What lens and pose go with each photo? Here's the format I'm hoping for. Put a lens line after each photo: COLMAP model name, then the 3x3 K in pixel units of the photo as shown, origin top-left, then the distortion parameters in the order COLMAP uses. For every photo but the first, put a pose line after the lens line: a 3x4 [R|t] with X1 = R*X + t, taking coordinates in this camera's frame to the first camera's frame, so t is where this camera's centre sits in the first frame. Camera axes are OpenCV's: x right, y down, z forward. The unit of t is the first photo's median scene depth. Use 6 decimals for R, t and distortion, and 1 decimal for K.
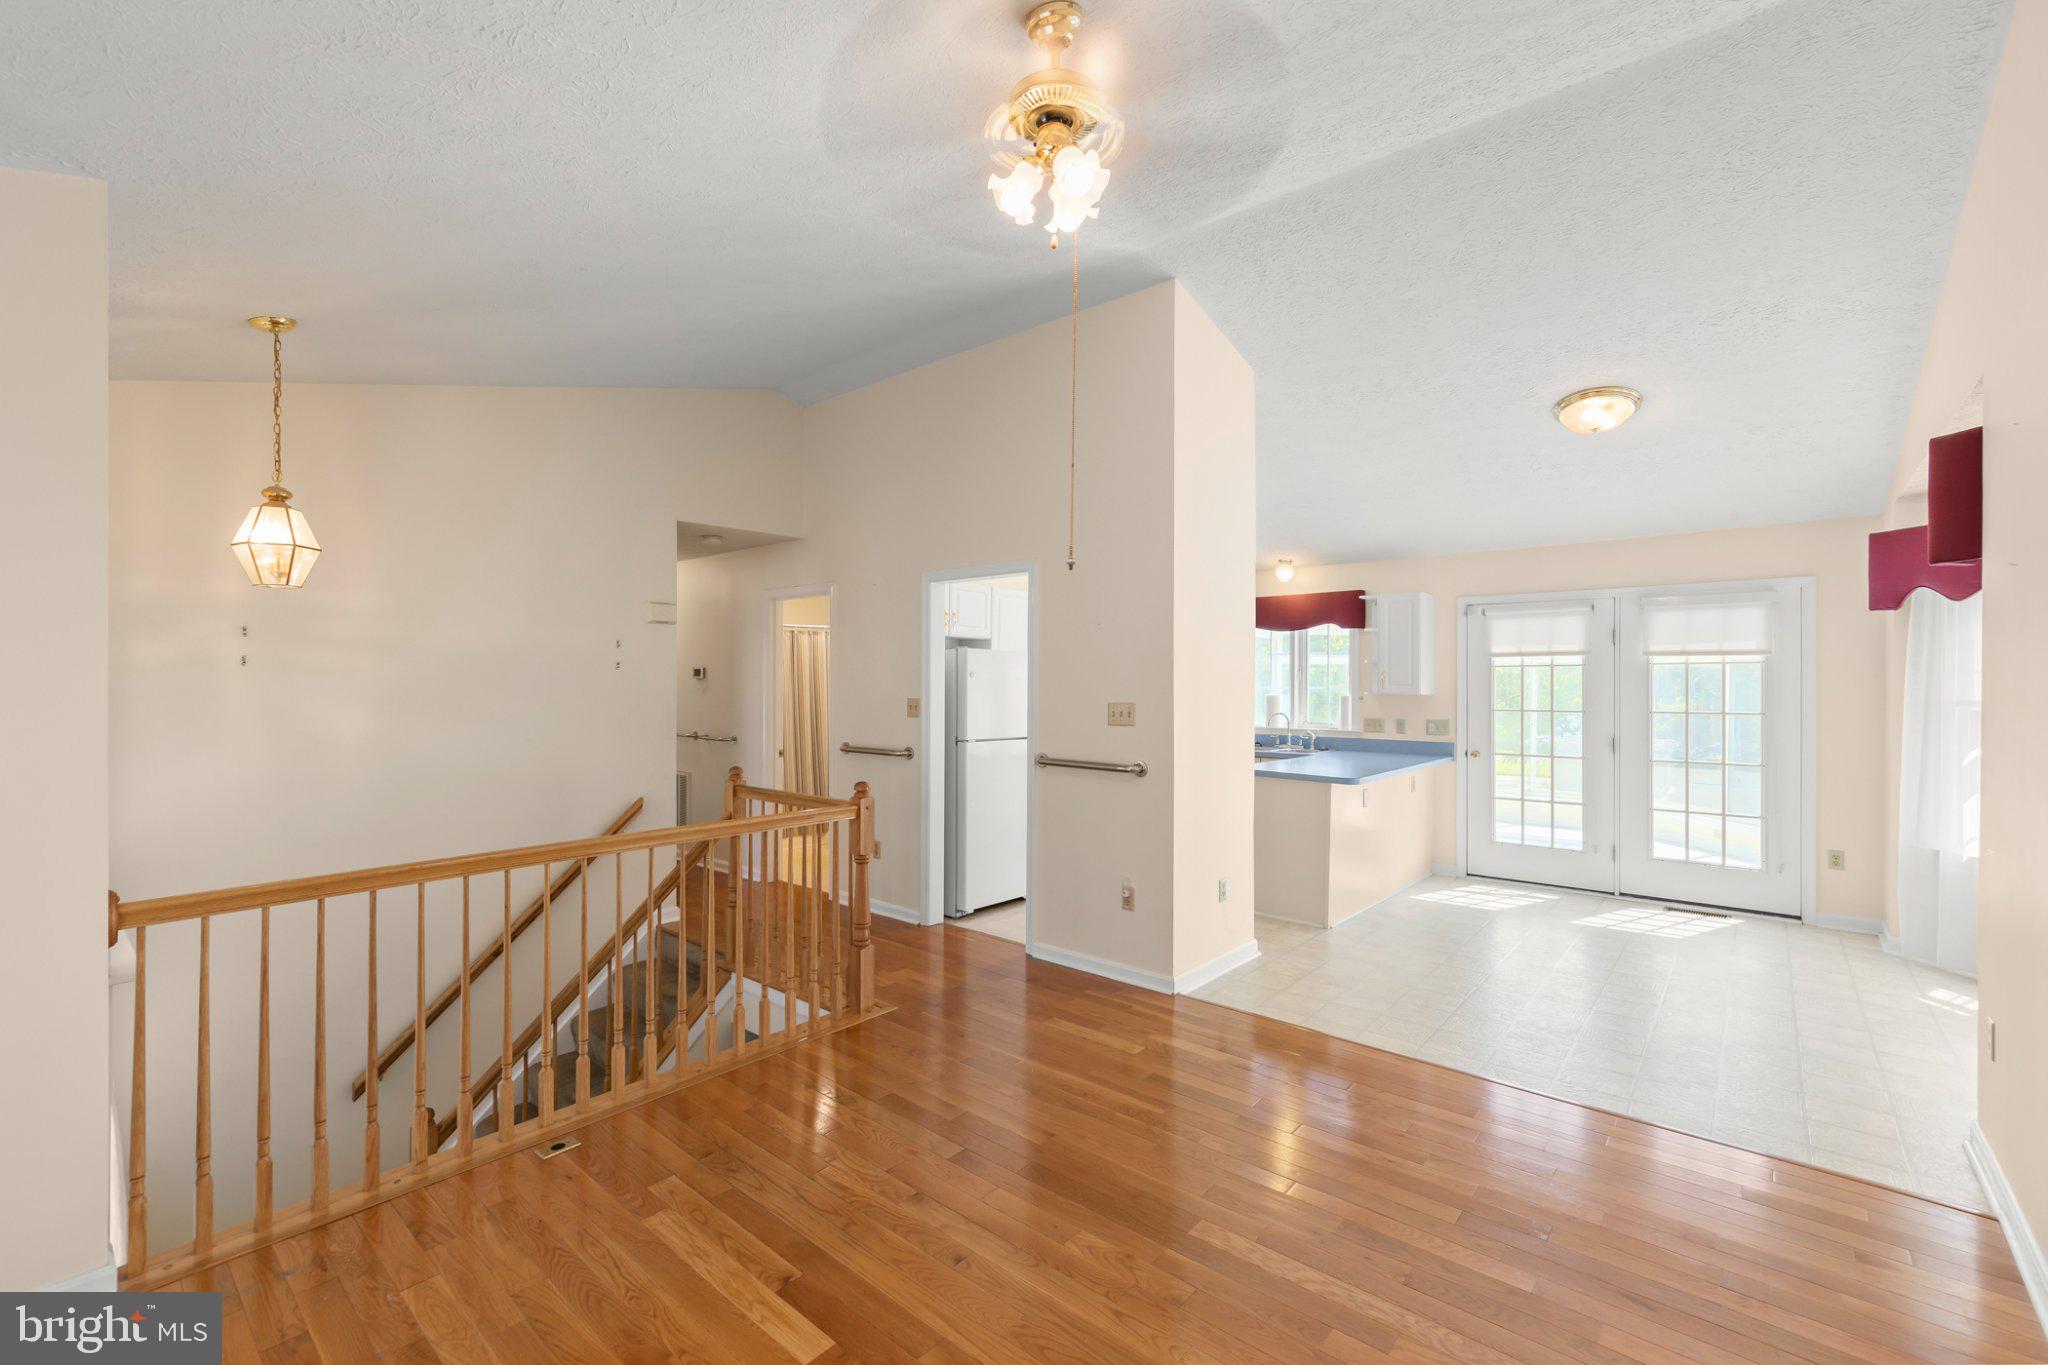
lens RADIAL K [[858.2, 0, 1010.7], [0, 858.2, 687.2], [0, 0, 1]] dist [0.002210, 0.001297]
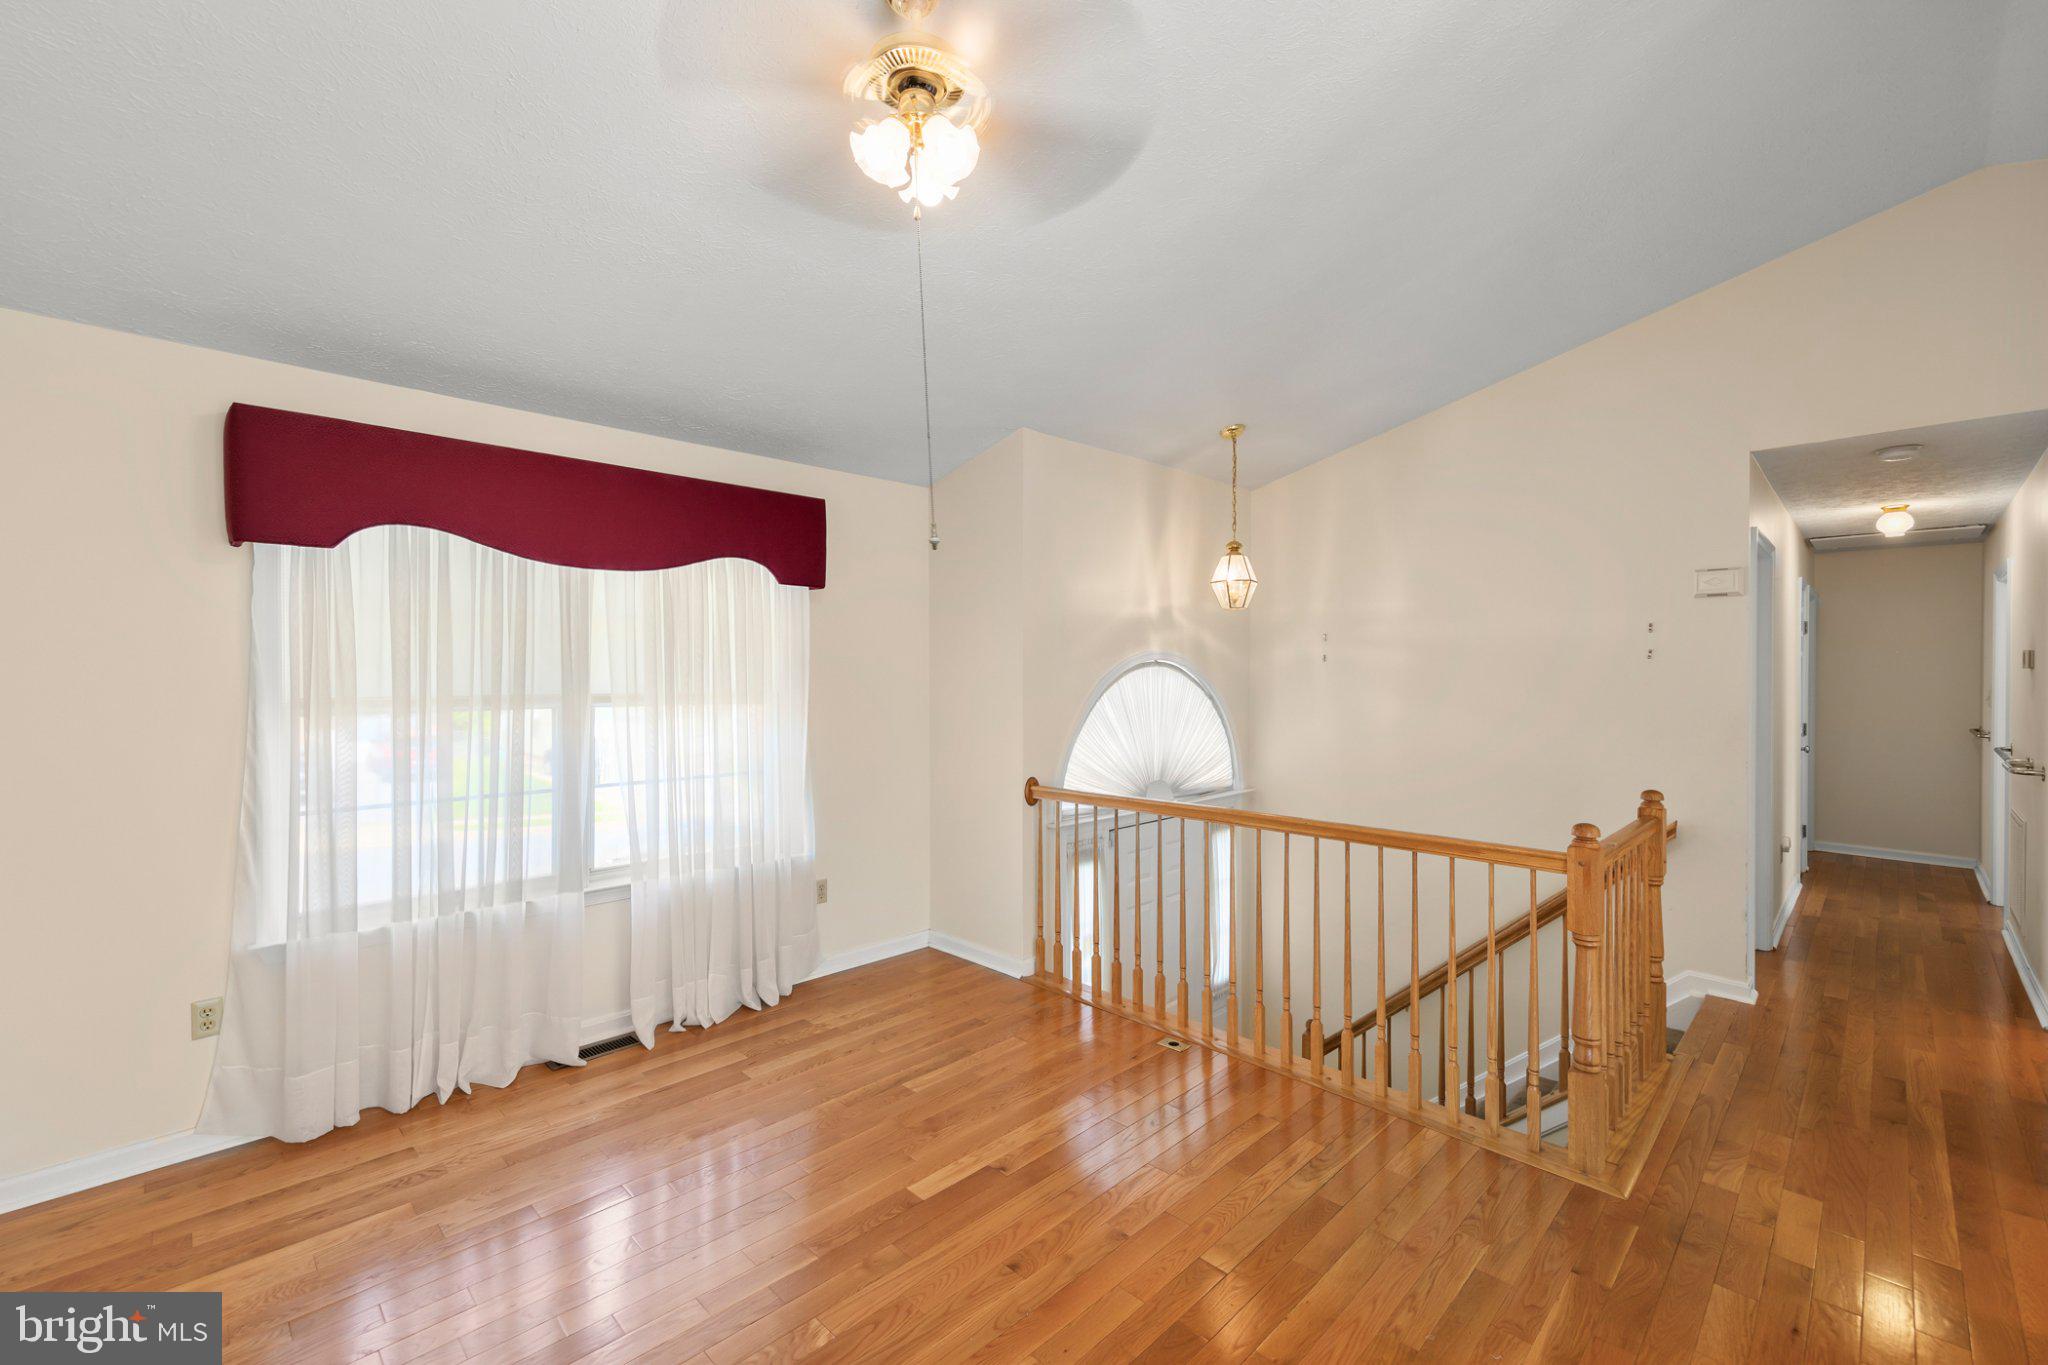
lens RADIAL K [[858.2, 0, 1021.9], [0, 858.2, 677.0], [0, 0, 1]] dist [0.002210, 0.001297]
pose [[-0.080249, 0.003543, -0.996769, 0.627689], [-0.005542, 0.999977, 0.004001, -0.004791], [0.996759, 0.005845, -0.080227, 0.748690]]
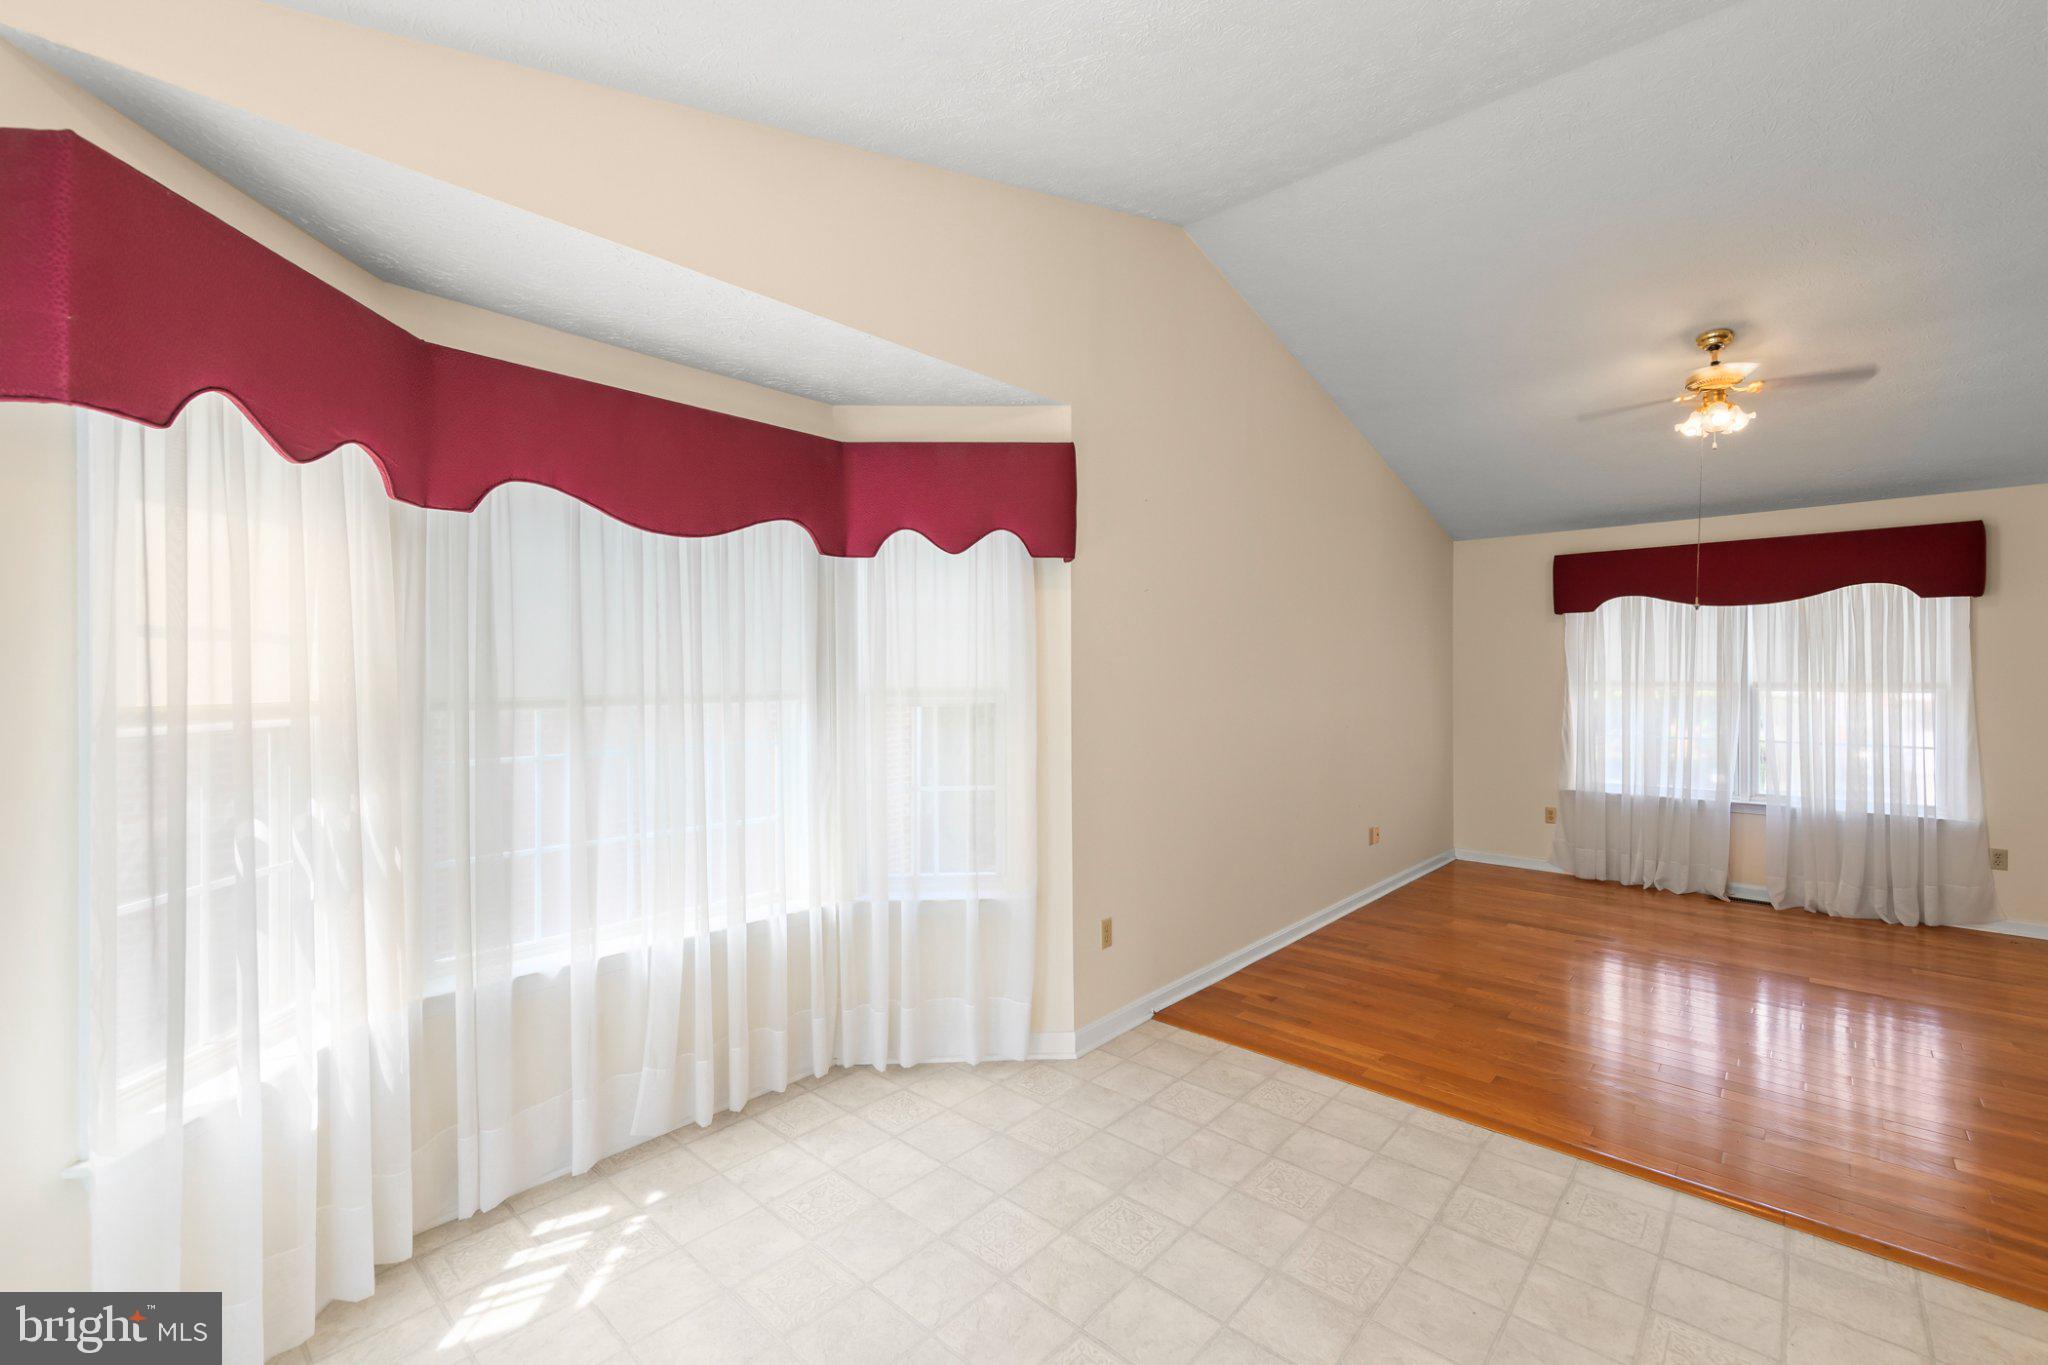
lens RADIAL K [[858.2, 0, 1030.7], [0, 858.2, 671.1], [0, 0, 1]] dist [0.002210, 0.001297]
pose [[-0.999360, -0.001609, 0.035748, 0.981421], [-0.001606, 0.999999, 0.000094, 0.003768], [-0.035748, 0.000036, -0.999361, 1.900968]]
